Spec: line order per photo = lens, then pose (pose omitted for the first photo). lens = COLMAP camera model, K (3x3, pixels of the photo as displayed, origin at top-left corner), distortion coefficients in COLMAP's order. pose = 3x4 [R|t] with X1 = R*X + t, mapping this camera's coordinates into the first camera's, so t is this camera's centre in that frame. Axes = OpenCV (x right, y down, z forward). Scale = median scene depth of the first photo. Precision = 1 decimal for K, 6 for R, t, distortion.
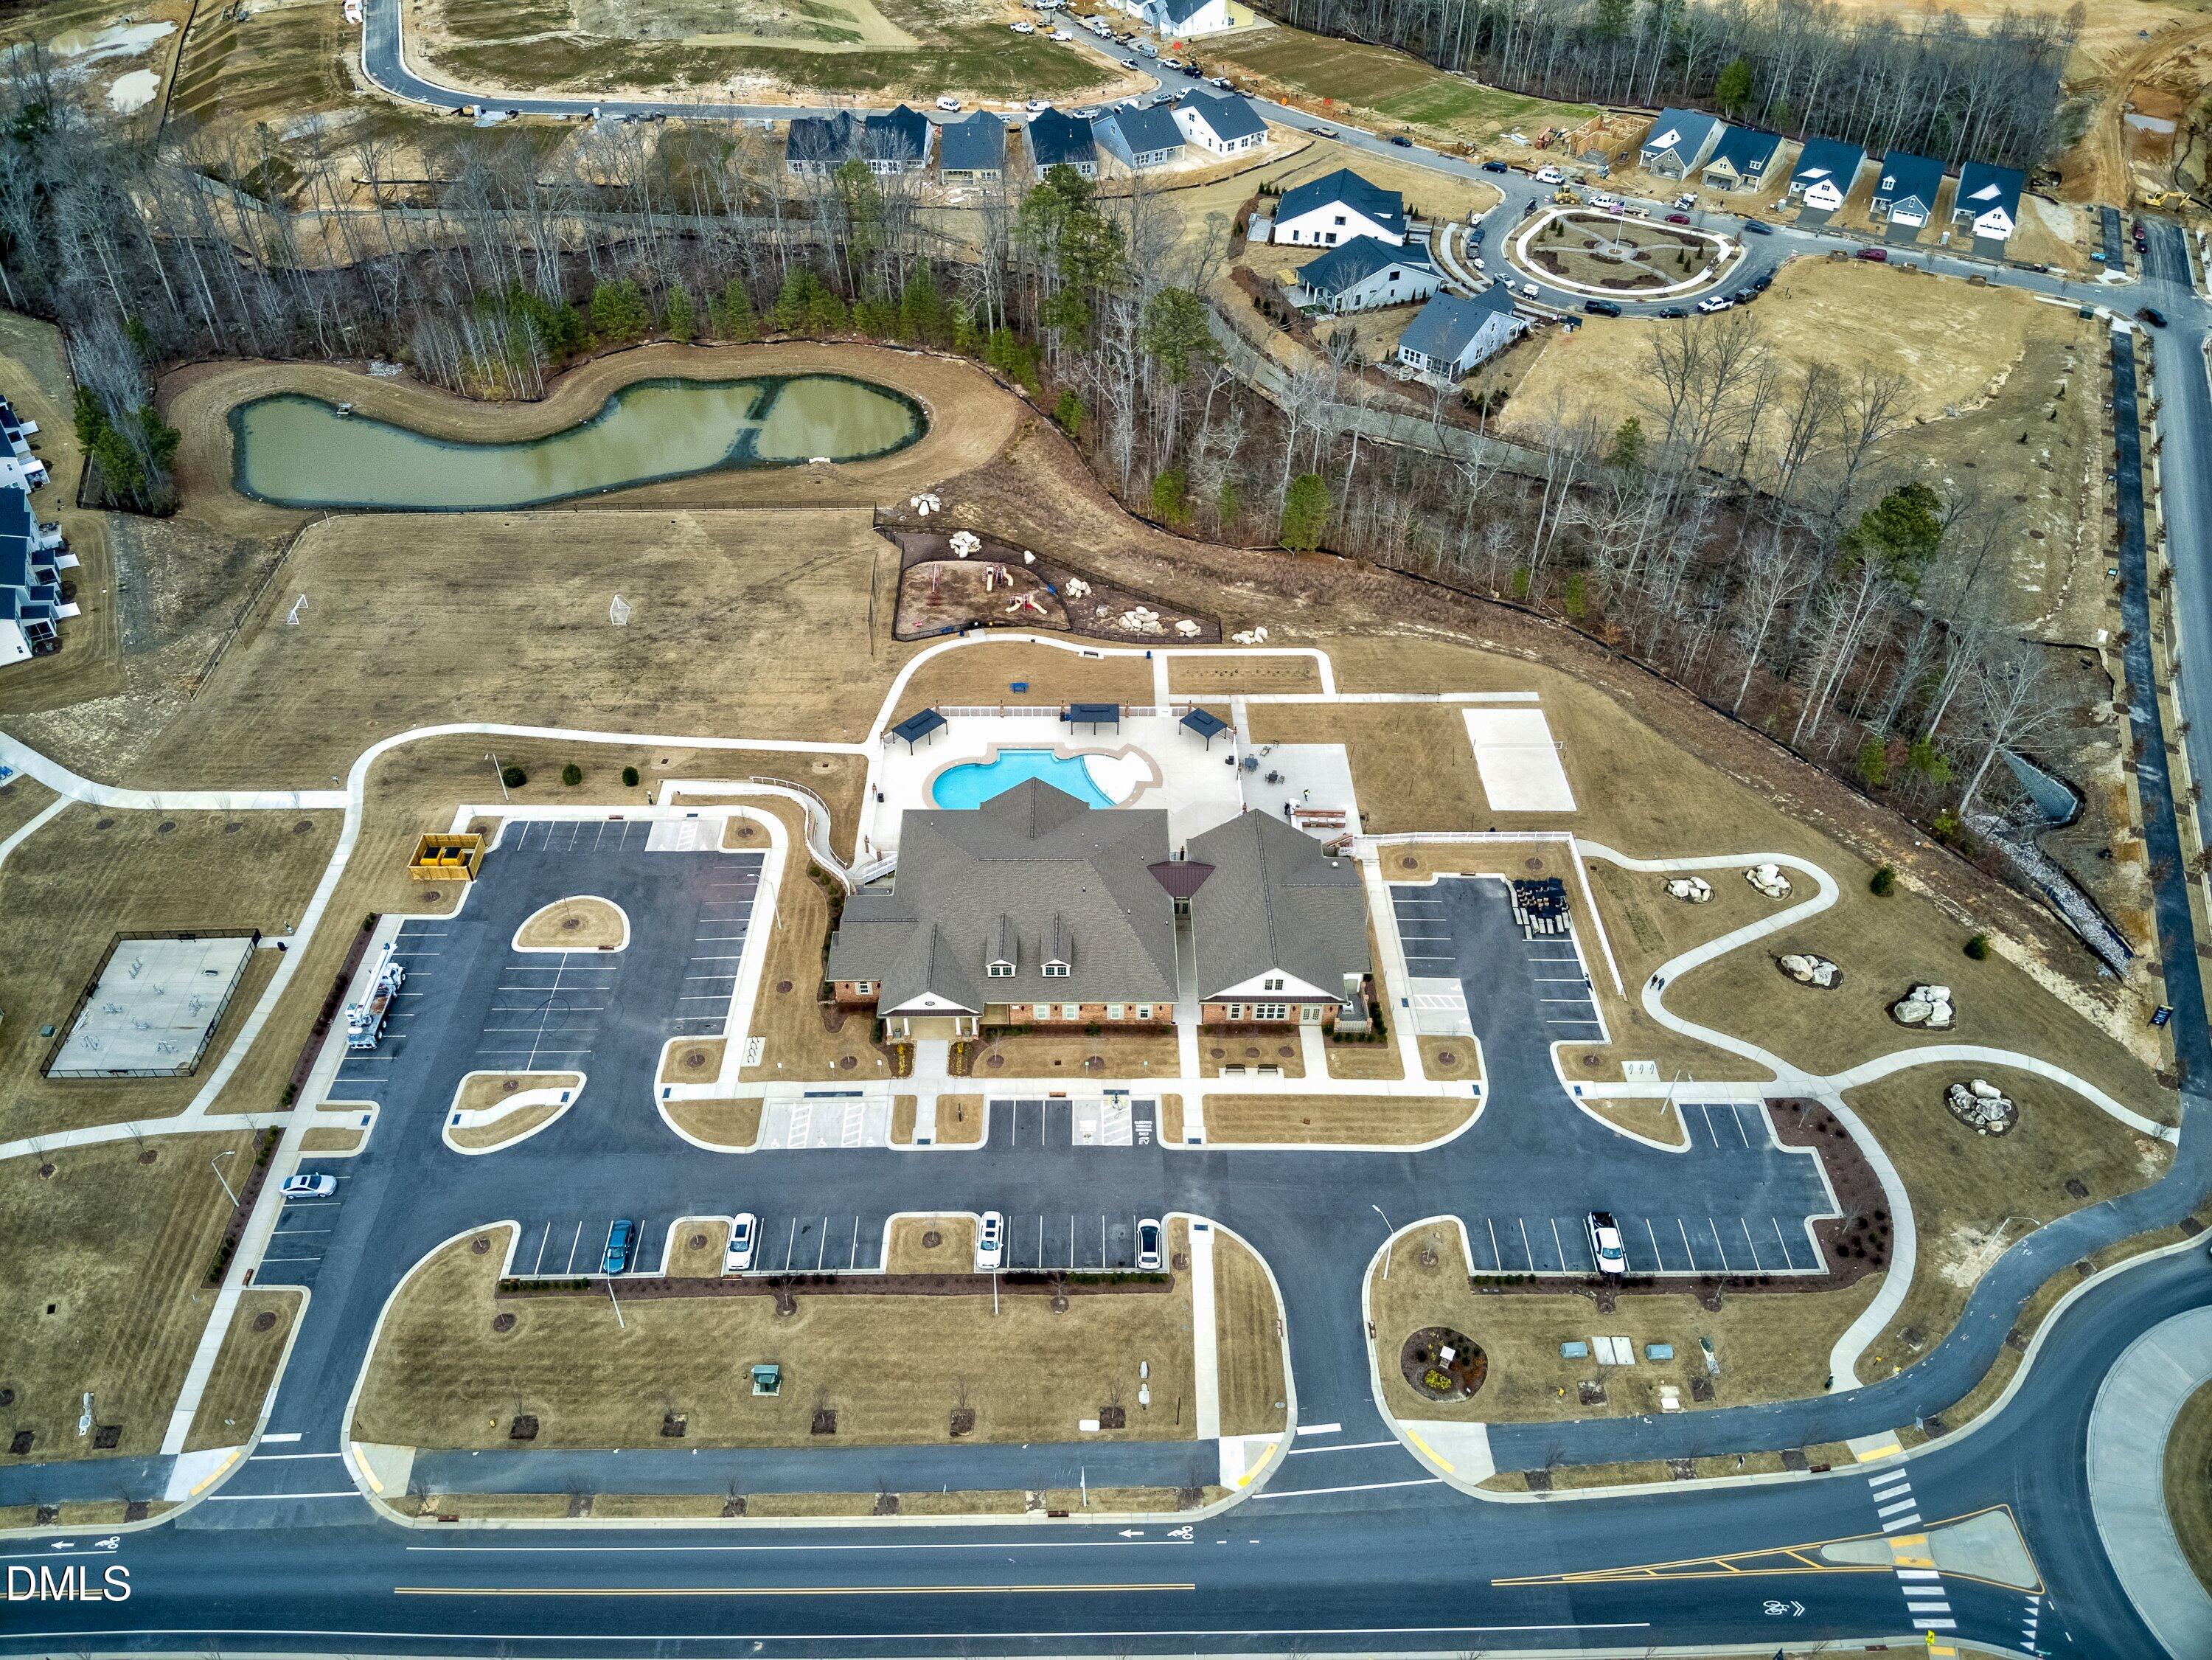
lens RADIAL K [[1629.9, 0, 1106.0], [0, 1629.9, 830.0], [0, 0, 1]] dist [0.064642, -0.144871]
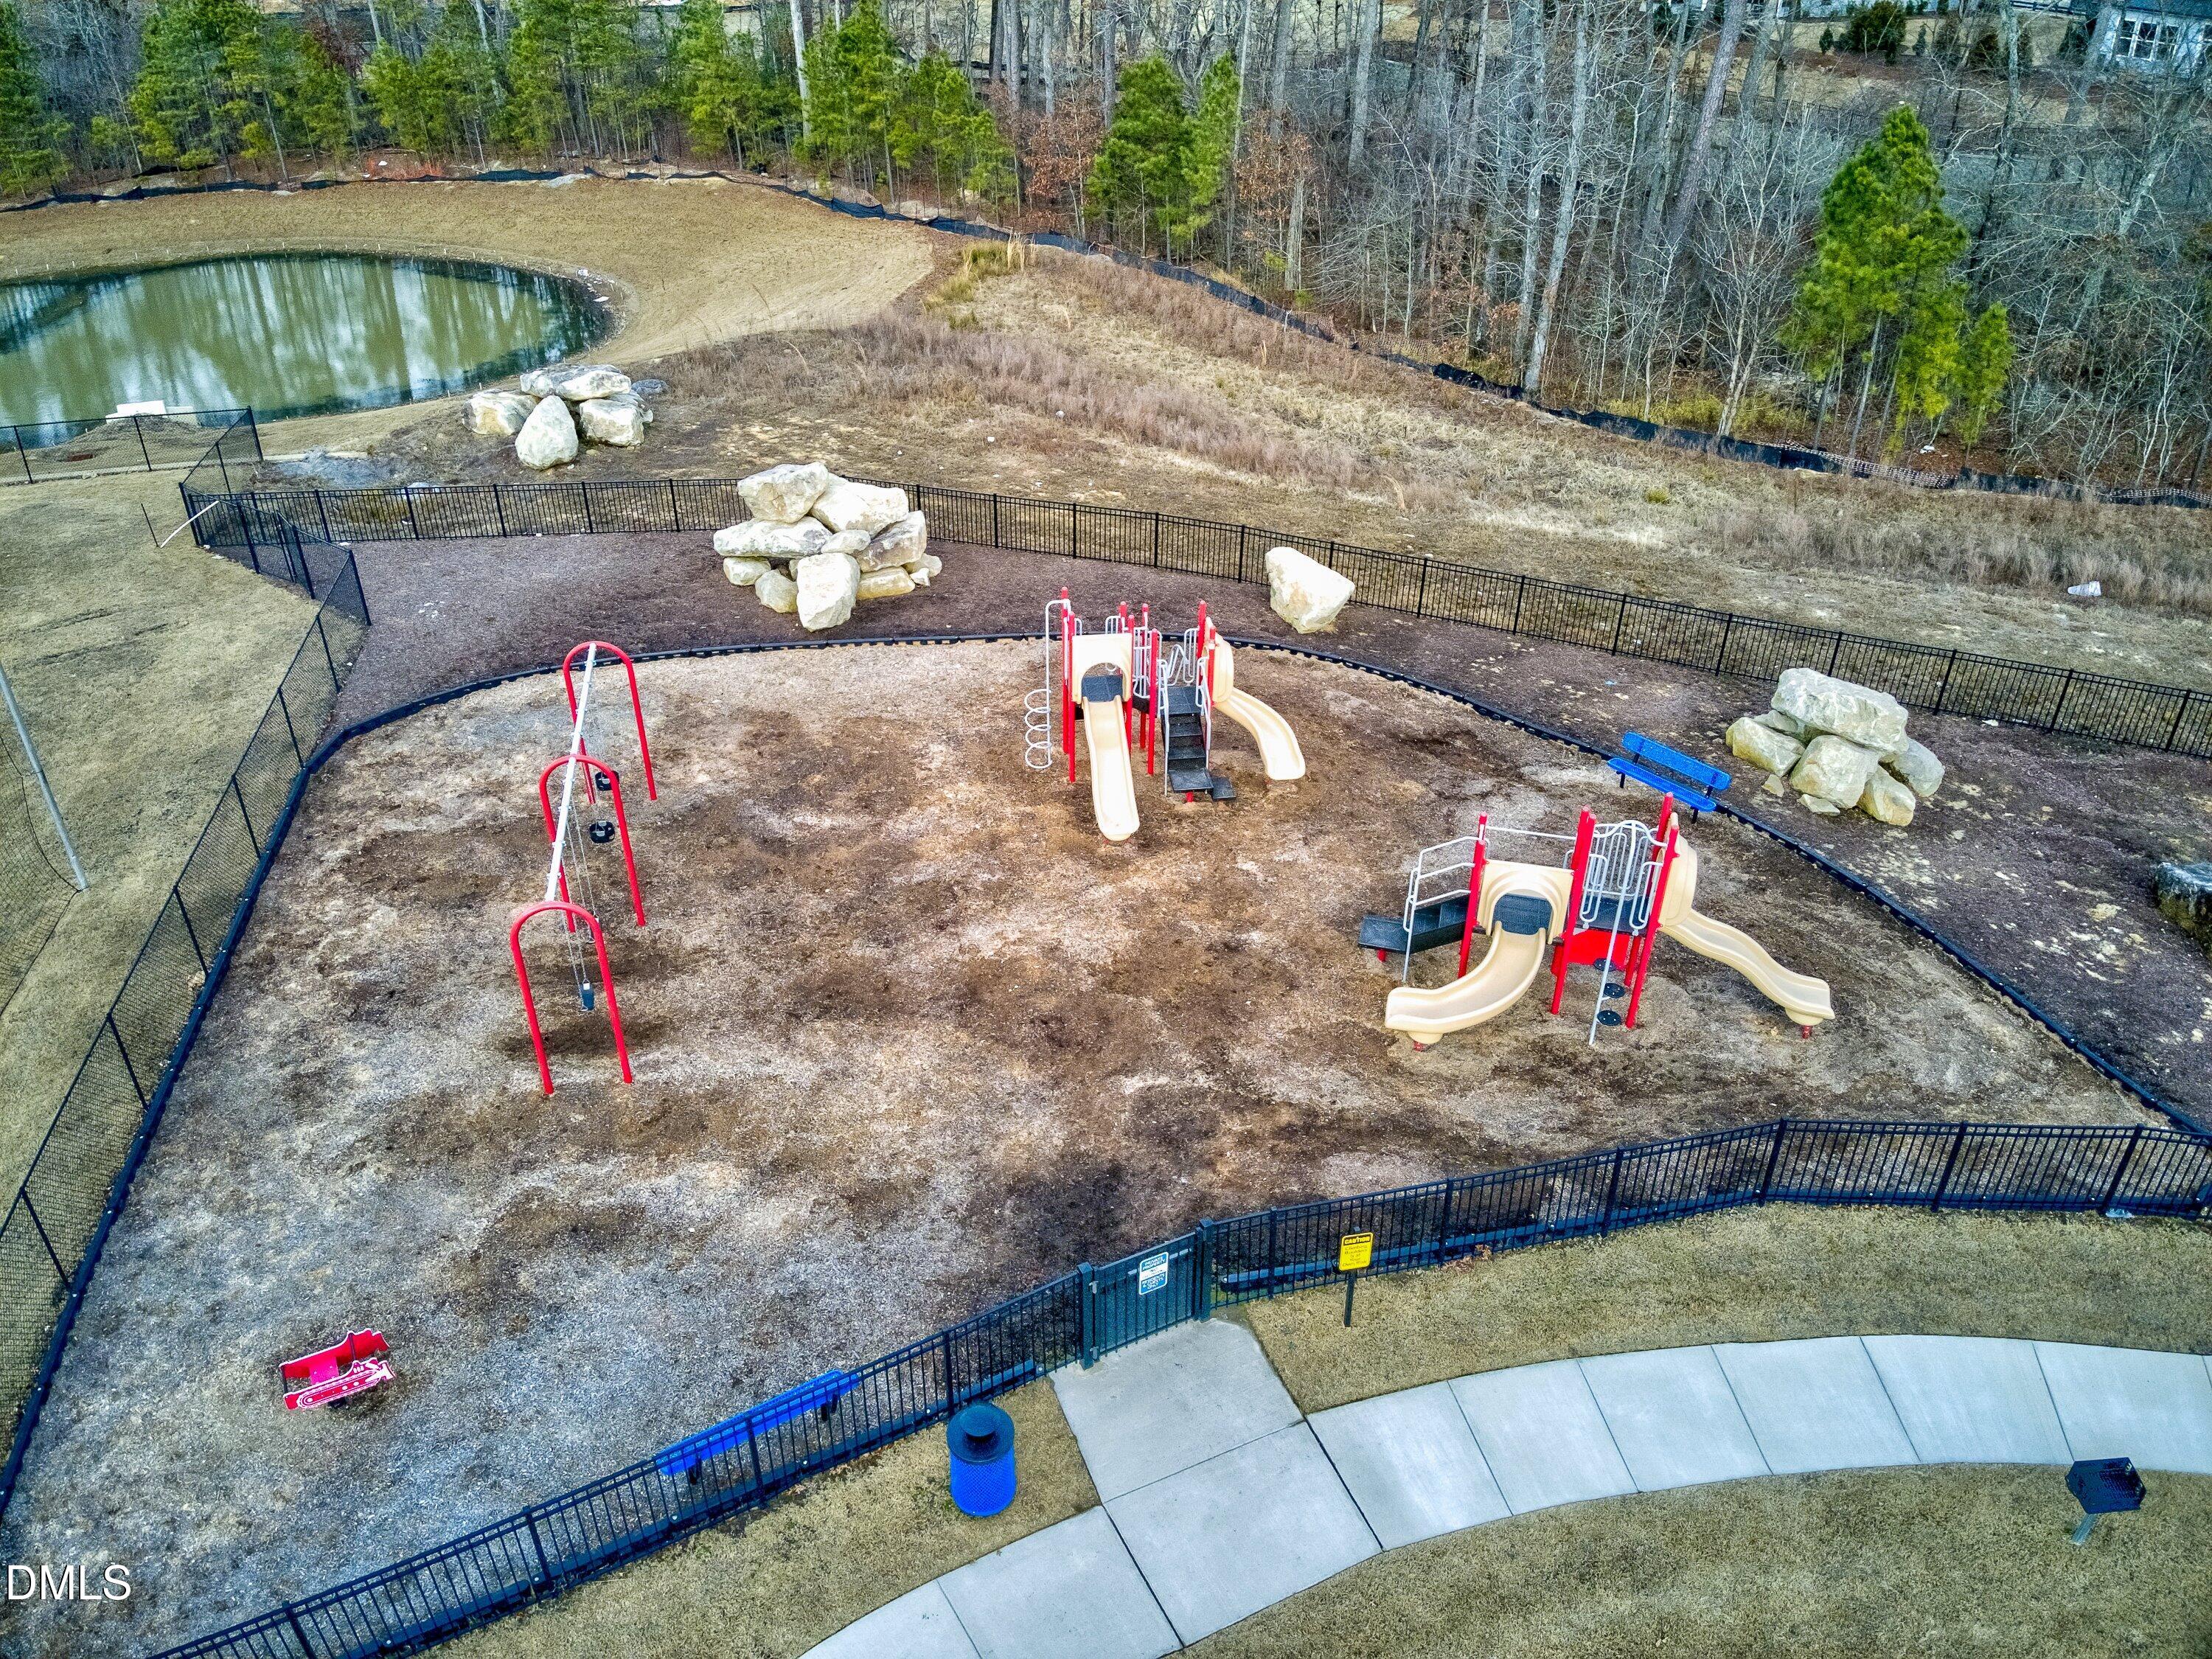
lens RADIAL K [[1629.8, 0, 1106.0], [0, 1629.8, 829.5], [0, 0, 1]] dist [0.064642, -0.144871]
pose [[0.986303, -0.095610, 0.134408, -0.085332], [0.116993, 0.979922, -0.161451, -0.127755], [-0.116273, 0.174964, 0.977685, 0.879312]]
